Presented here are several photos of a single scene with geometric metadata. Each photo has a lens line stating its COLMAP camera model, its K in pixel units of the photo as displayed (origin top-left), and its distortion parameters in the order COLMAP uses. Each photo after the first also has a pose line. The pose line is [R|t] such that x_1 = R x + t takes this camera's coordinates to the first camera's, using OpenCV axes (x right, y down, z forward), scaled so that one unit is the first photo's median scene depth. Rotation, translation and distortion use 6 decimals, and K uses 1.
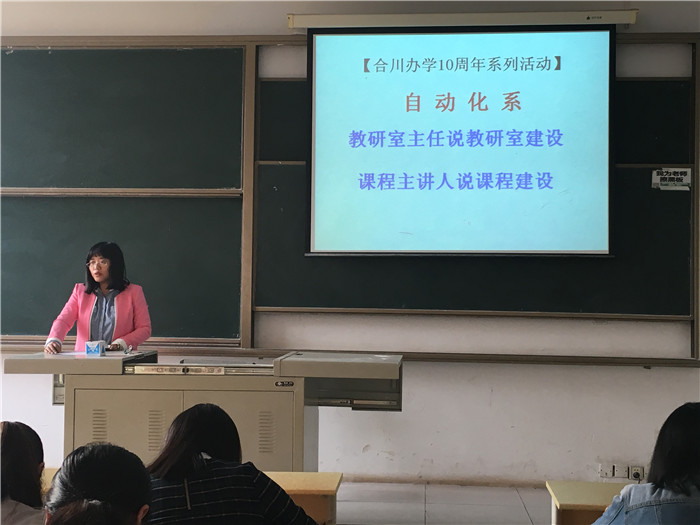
lens RADIAL K [[992.1, 0, 347.4], [0, 992.1, 261.7], [0, 0, 1]] dist [0.078002, 0.000000]
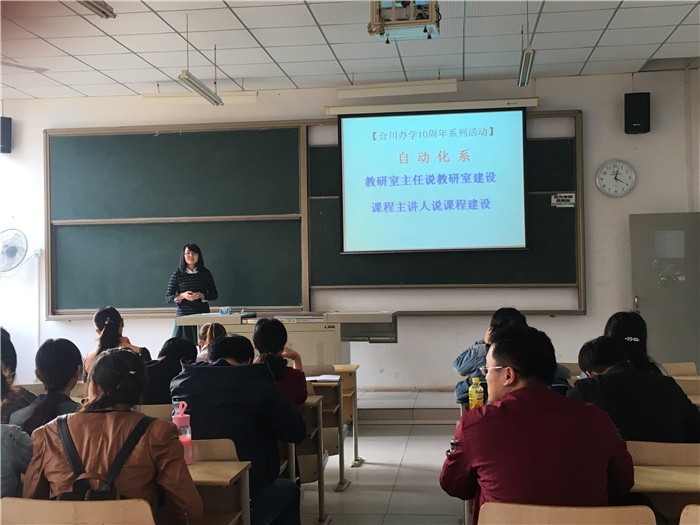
lens RADIAL K [[903.6, 0, 347.4], [0, 903.6, 261.1], [0, 0, 1]] dist [0.022107, 0.000000]
pose [[0.998504, -0.030540, -0.045359, 0.036304], [0.031224, 0.999408, 0.014447, -0.015767], [0.044891, -0.015841, 0.998866, -0.488978]]
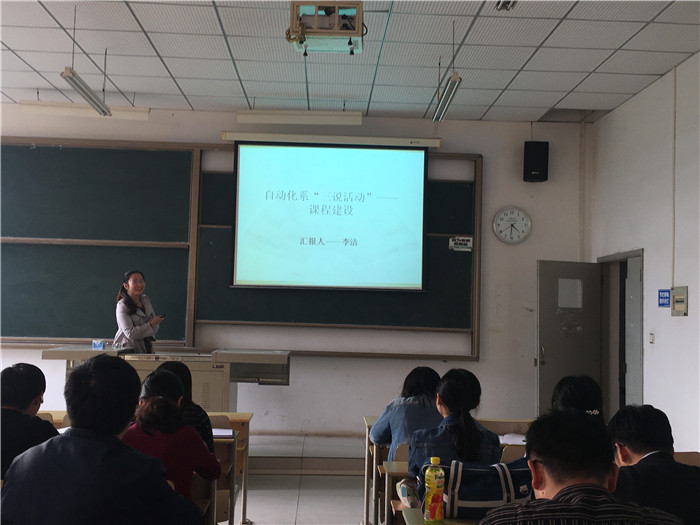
lens RADIAL K [[823.8, 0, 349.9], [0, 823.8, 261.7], [0, 0, 1]] dist [0.036710, 0.000000]
pose [[0.993453, 0.021242, 0.112252, -0.001920], [-0.018247, 0.999451, -0.027639, -0.013708], [-0.112778, 0.025410, 0.993295, -0.295919]]
